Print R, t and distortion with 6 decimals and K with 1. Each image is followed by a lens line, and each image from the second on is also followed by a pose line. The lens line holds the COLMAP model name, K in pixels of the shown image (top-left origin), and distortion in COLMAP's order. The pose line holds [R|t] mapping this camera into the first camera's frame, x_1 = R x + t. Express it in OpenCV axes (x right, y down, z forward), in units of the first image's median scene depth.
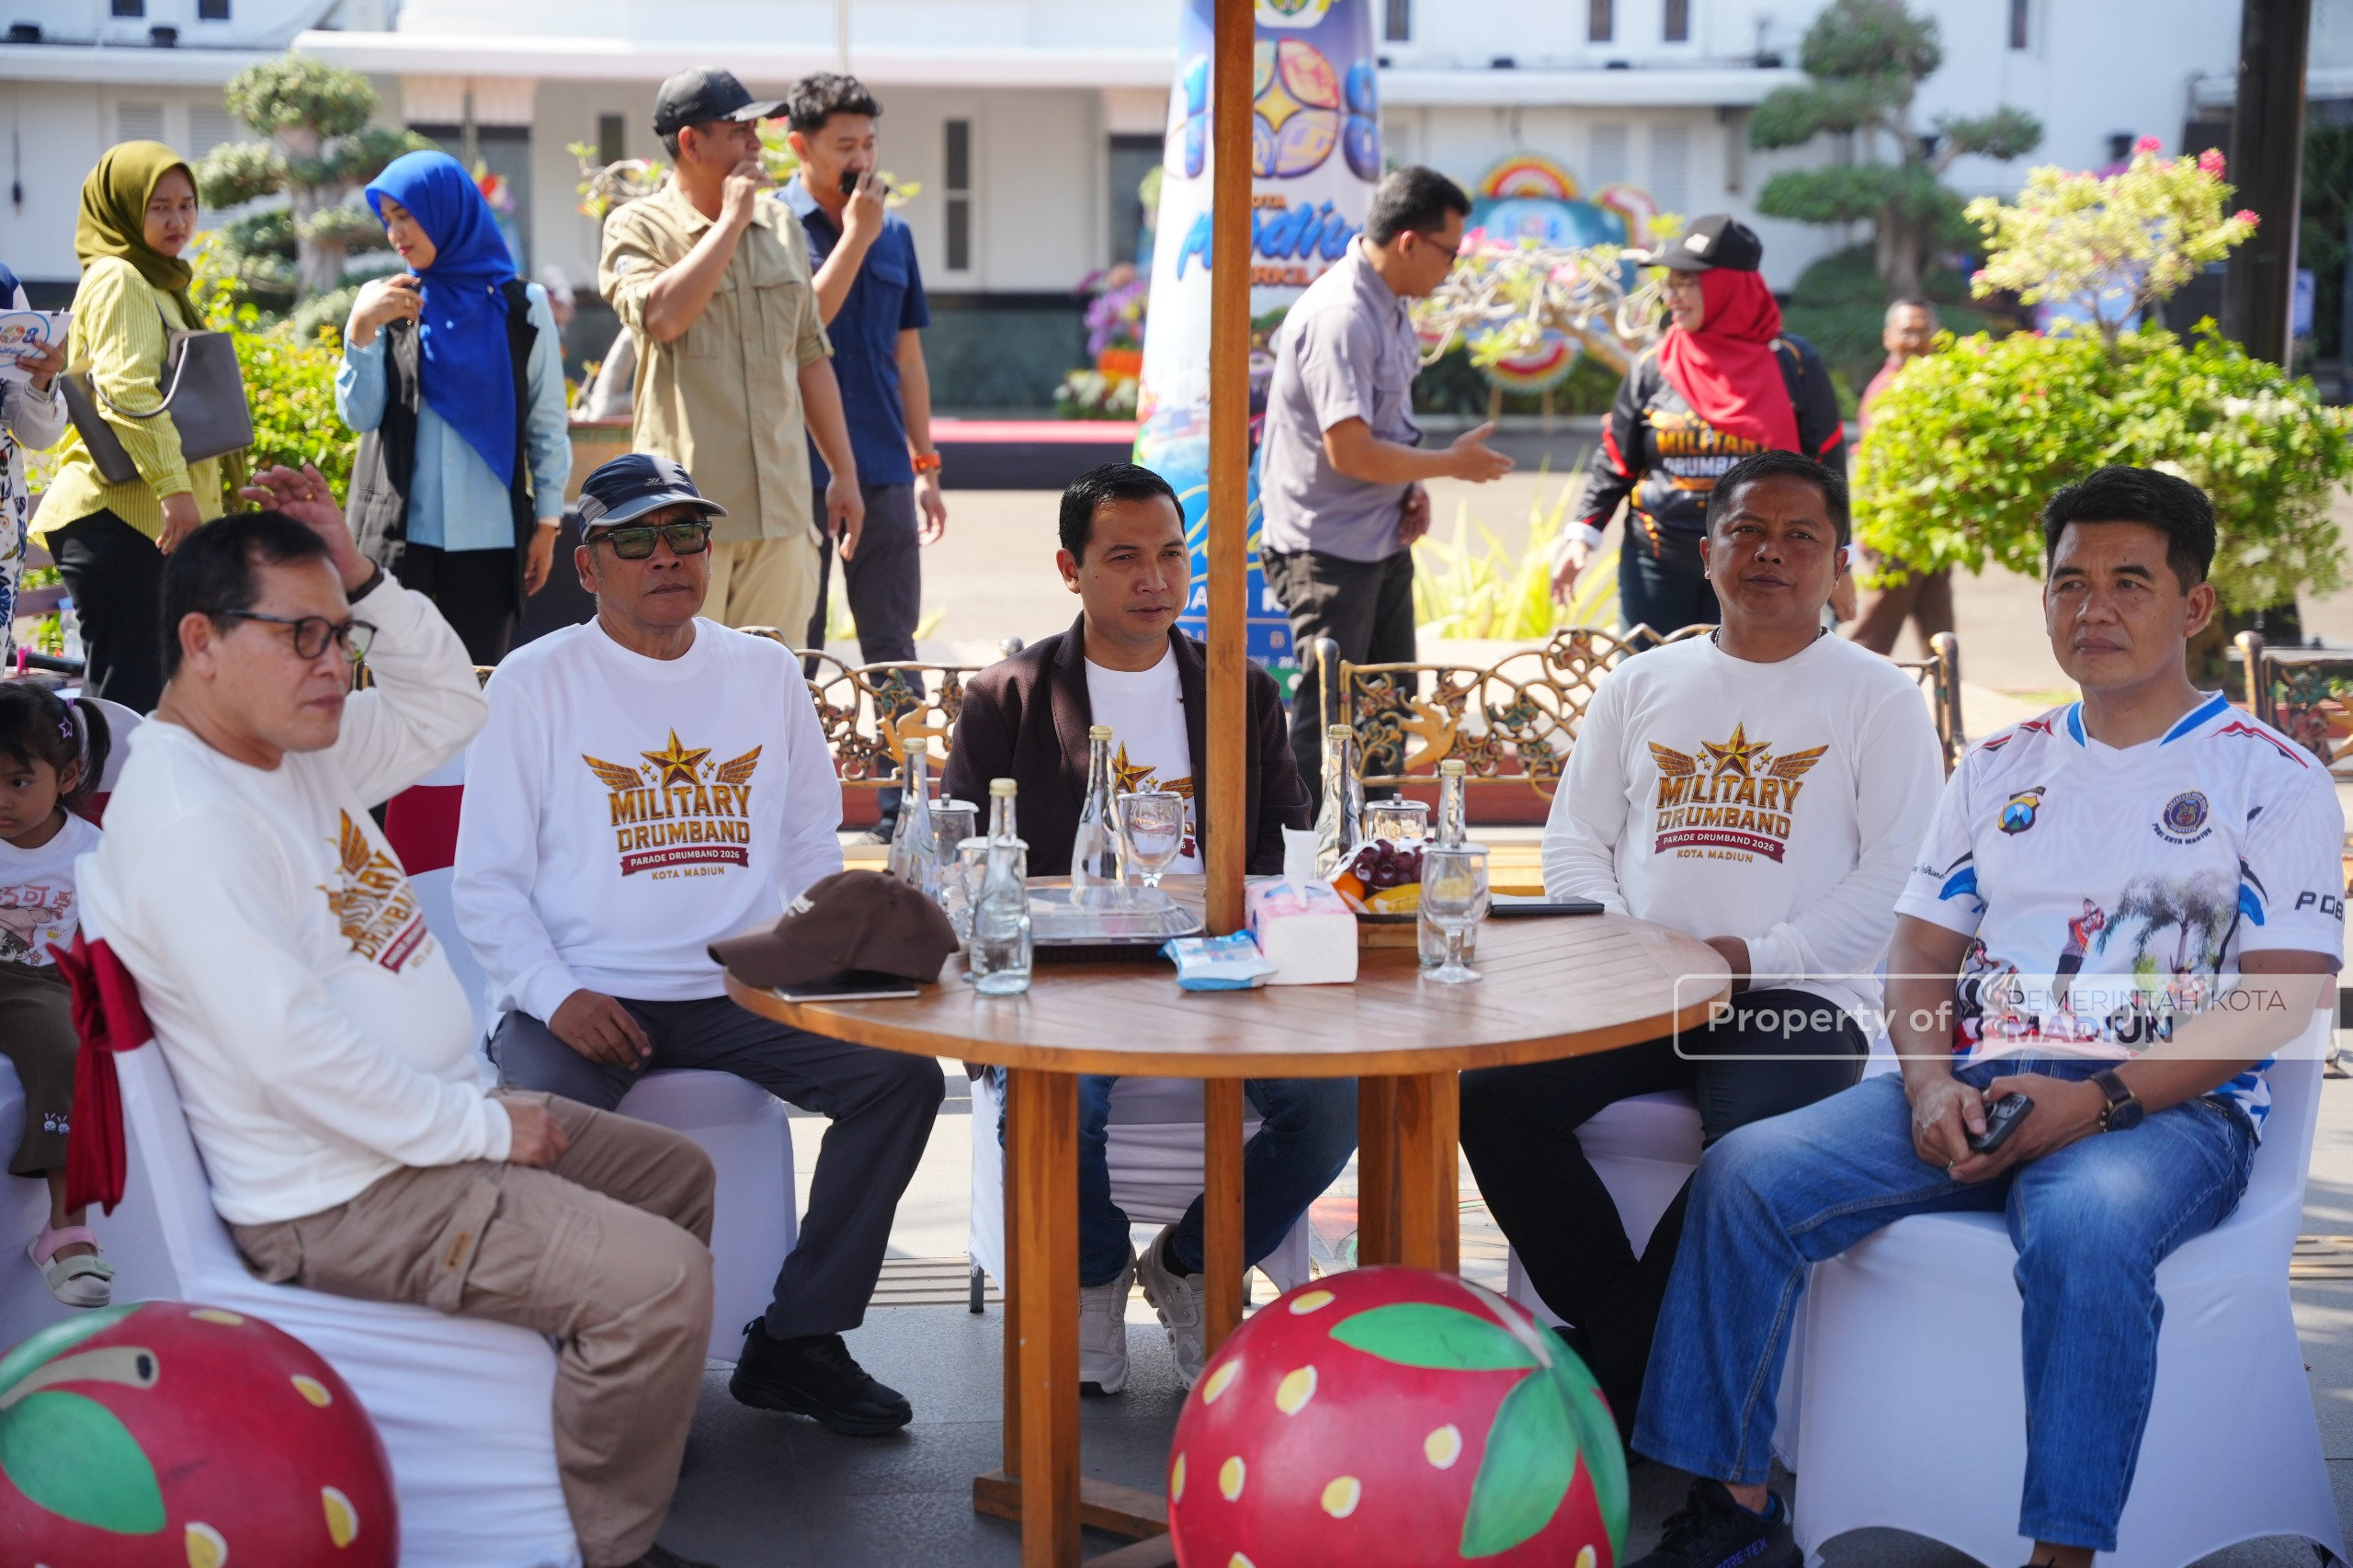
lens RADIAL K [[4613.1, 0, 1176.5], [0, 4613.1, 784.0], [0, 0, 1]] dist [0.323567, 0.217861]
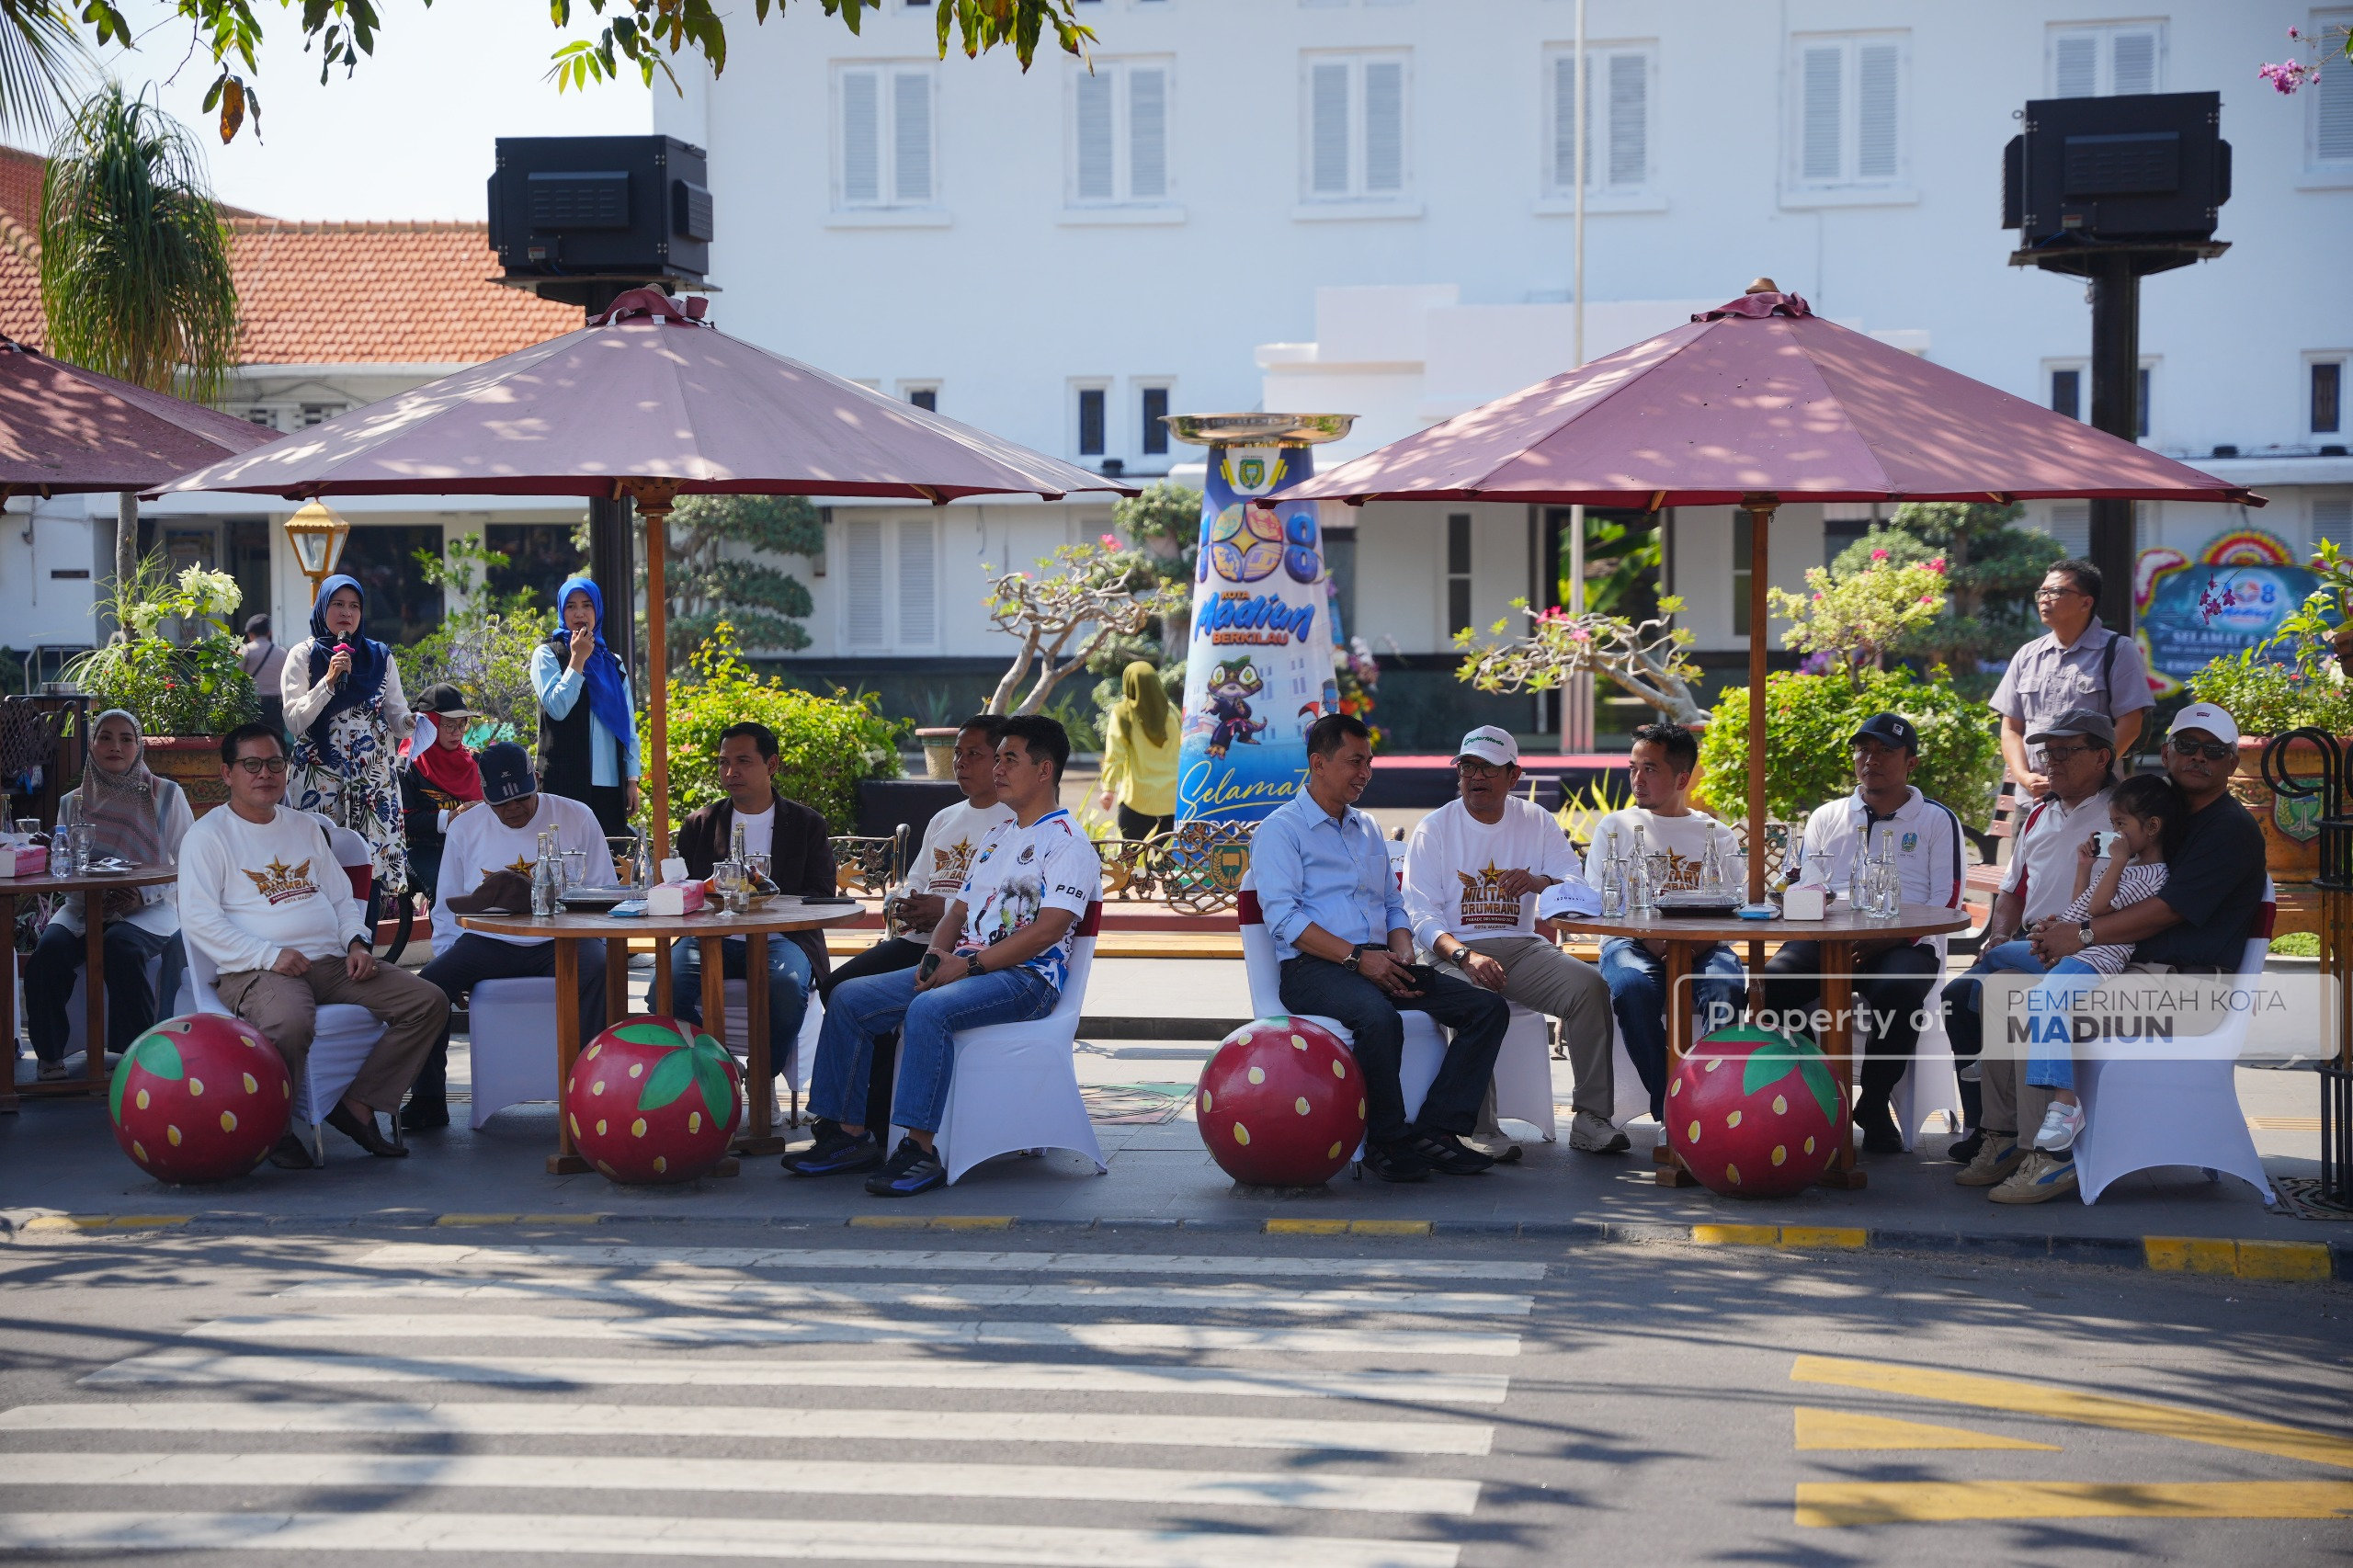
lens RADIAL K [[4613.1, 0, 1176.5], [0, 4613.1, 784.0], [0, 0, 1]] dist [0.323567, 0.217861]
pose [[0.963910, -0.001505, -0.266224, 0.406865], [-0.019467, 0.996909, -0.076119, 0.066560], [0.265515, 0.078555, 0.960901, -0.574021]]
